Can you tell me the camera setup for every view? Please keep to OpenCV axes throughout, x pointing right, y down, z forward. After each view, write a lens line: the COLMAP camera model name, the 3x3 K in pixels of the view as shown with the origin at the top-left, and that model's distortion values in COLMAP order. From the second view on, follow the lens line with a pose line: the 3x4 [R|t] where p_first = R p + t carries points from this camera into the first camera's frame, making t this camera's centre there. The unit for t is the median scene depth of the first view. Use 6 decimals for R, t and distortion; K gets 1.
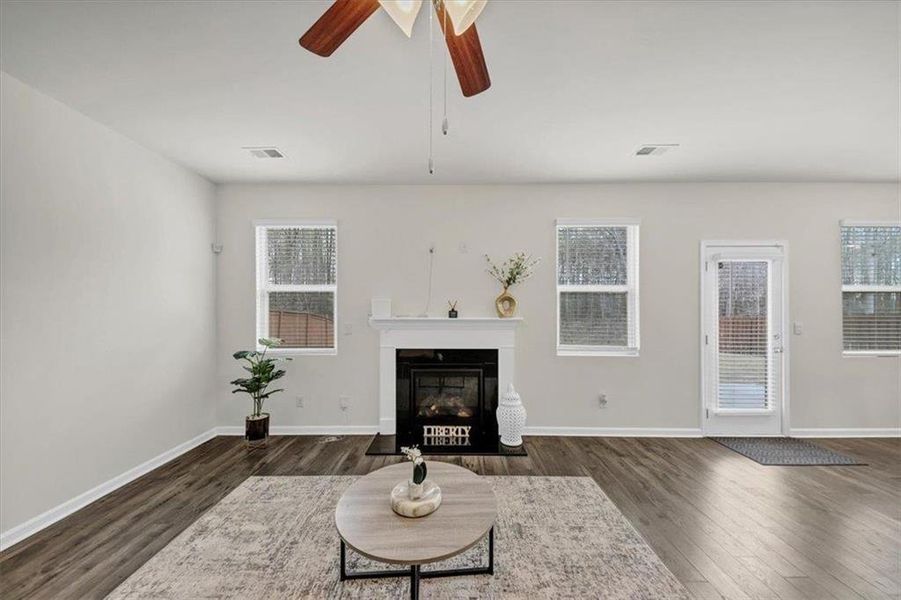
lens RADIAL K [[320.6, 0, 447.9], [0, 320.6, 307.8], [0, 0, 1]] dist [0.021333, -0.010383]
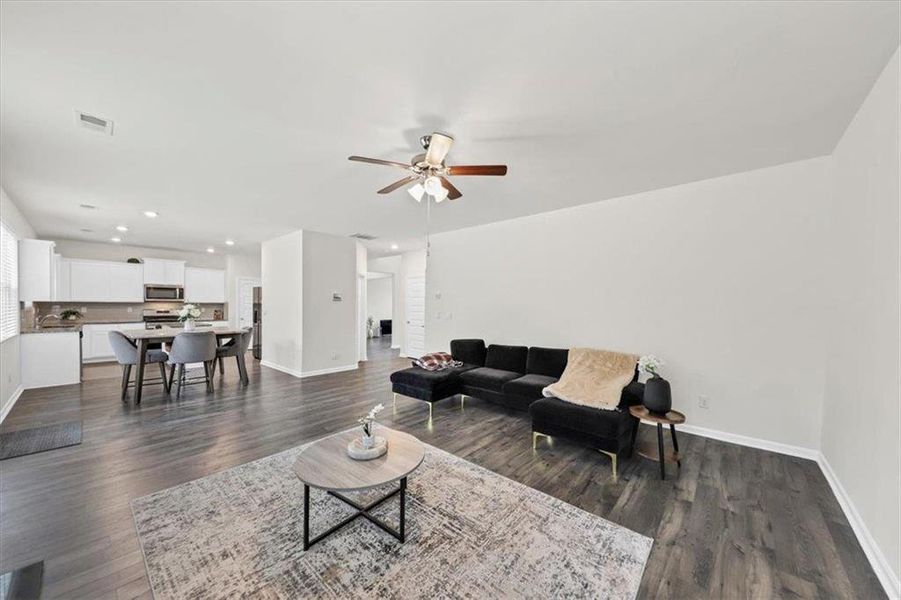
lens RADIAL K [[316.9, 0, 455.6], [0, 316.9, 311.0], [0, 0, 1]] dist [0.019672, -0.009911]
pose [[-0.768638, -0.017991, 0.639431, -0.565399], [-0.004364, 0.999729, 0.022882, 0.006409], [-0.639670, 0.014798, -0.768508, 0.837013]]
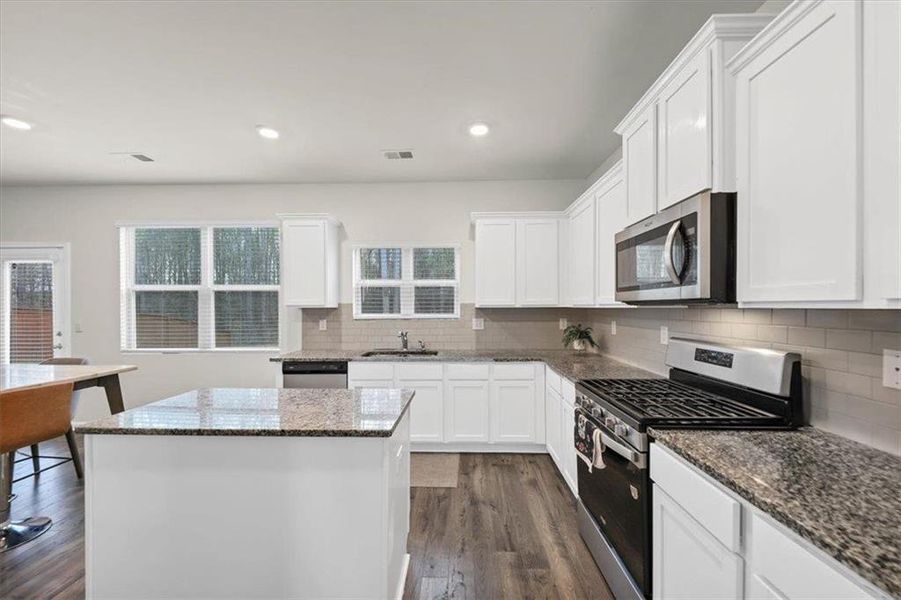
lens RADIAL K [[335.8, 0, 446.8], [0, 335.8, 307.5], [0, 0, 1]] dist [0.028810, -0.012438]
pose [[0.999926, -0.000323, -0.012122, 2.318558], [0.000234, 0.999973, -0.007321, 0.011265], [0.012124, 0.007318, 0.999900, -0.093064]]
